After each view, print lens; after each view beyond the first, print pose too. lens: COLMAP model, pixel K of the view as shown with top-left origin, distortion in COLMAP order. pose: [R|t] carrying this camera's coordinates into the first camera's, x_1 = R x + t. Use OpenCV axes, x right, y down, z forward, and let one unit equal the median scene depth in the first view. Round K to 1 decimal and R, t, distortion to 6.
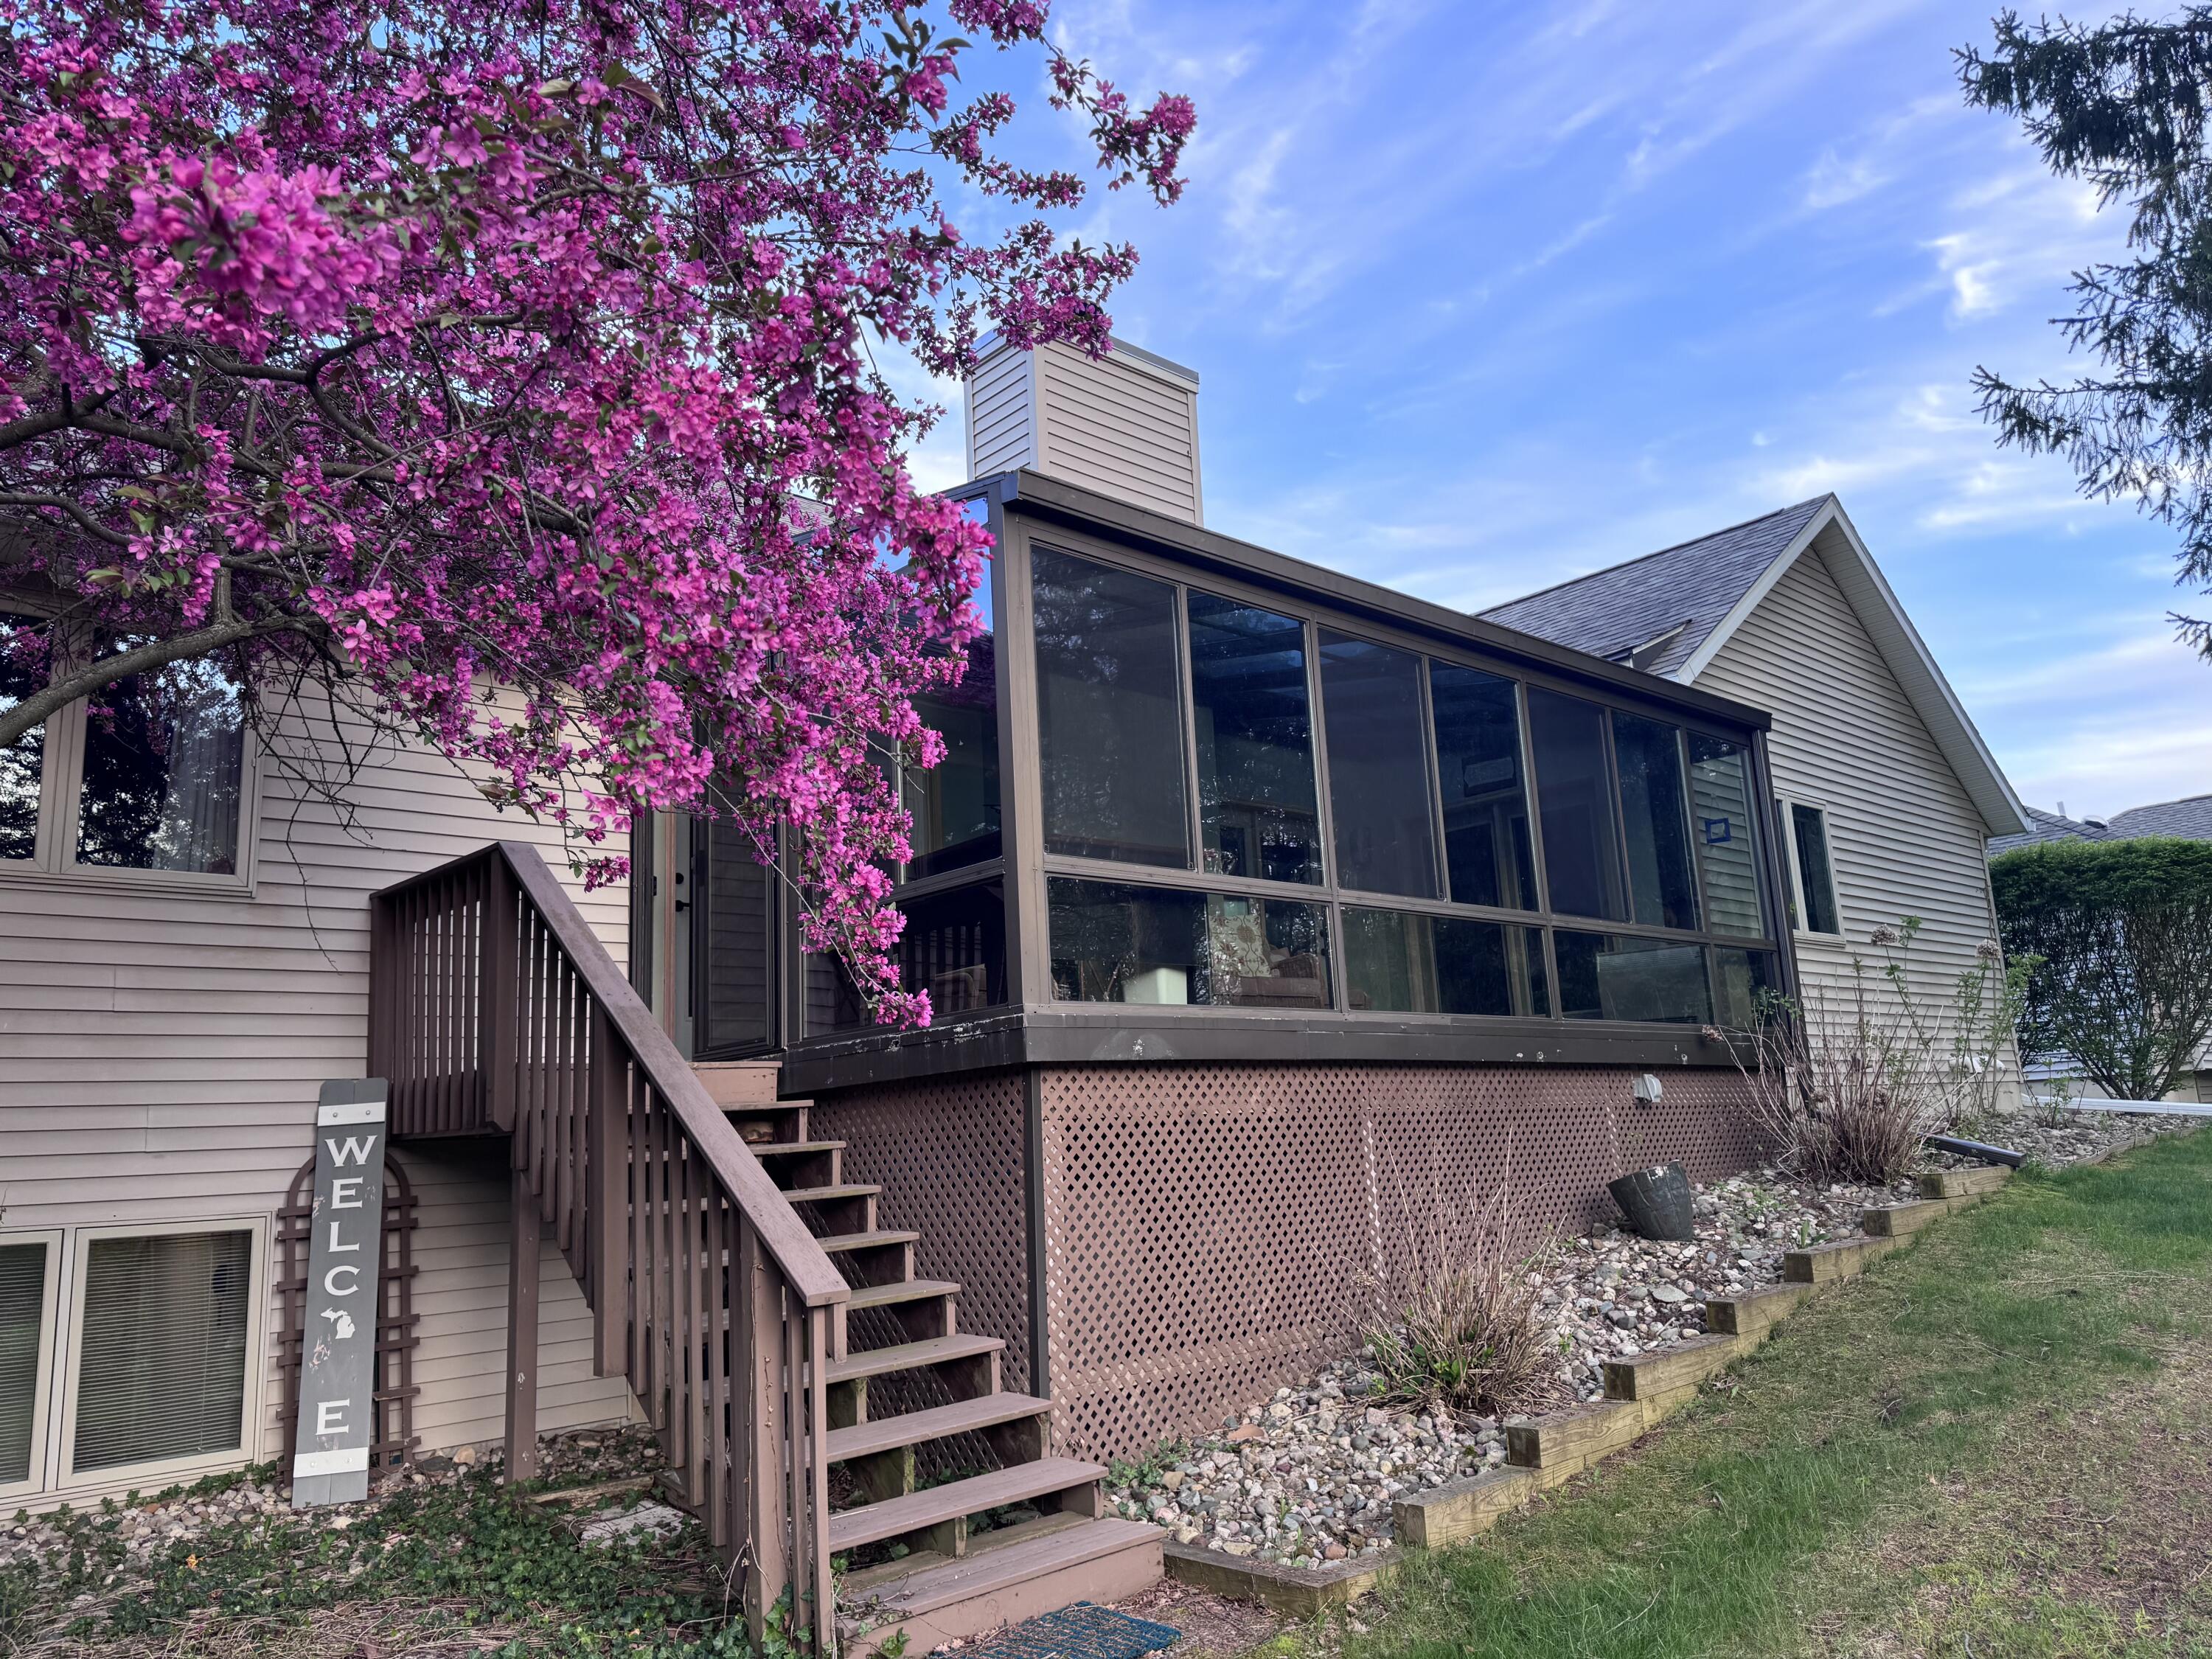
lens RADIAL K [[1556.5, 0, 1117.0], [0, 1556.5, 813.9], [0, 0, 1]] dist [0.070662, -0.087348]
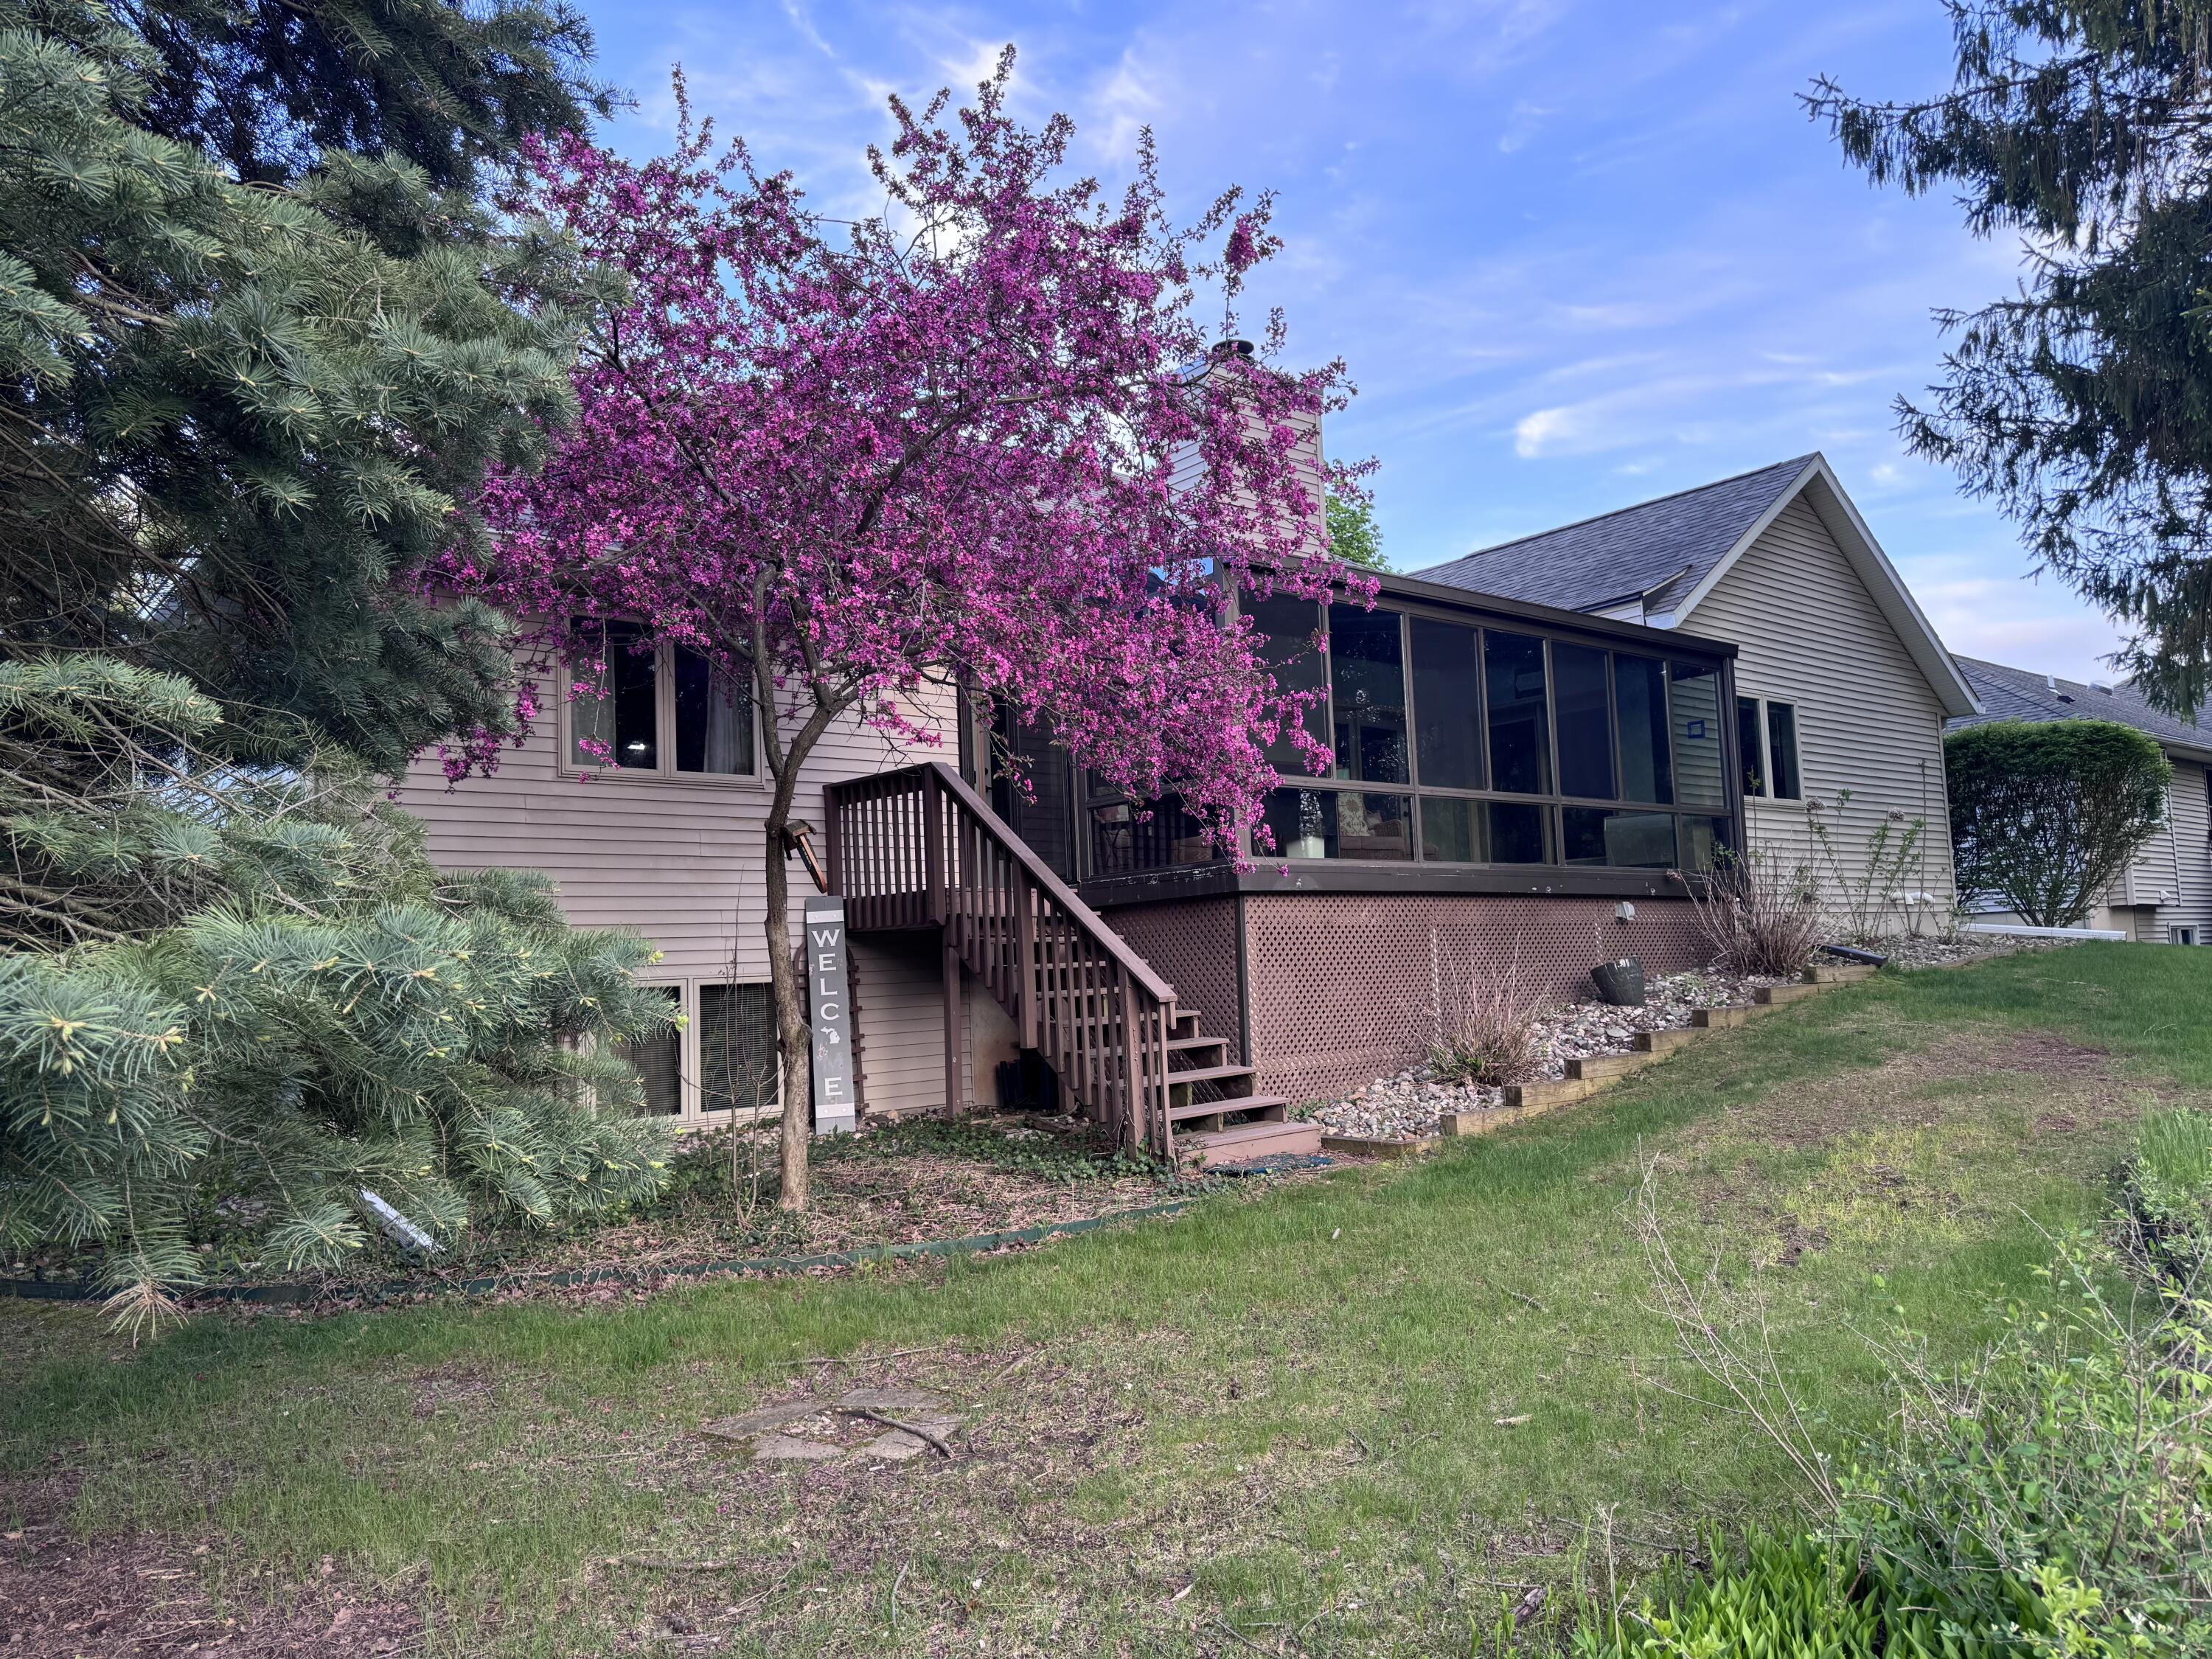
lens RADIAL K [[1556.5, 0, 1103.8], [0, 1556.5, 837.9], [0, 0, 1]] dist [0.070662, -0.087348]
pose [[0.998476, 0.004756, -0.054976, -0.093330], [0.001857, 0.992819, 0.119615, -0.091718], [0.055150, -0.119535, 0.991297, -0.619906]]
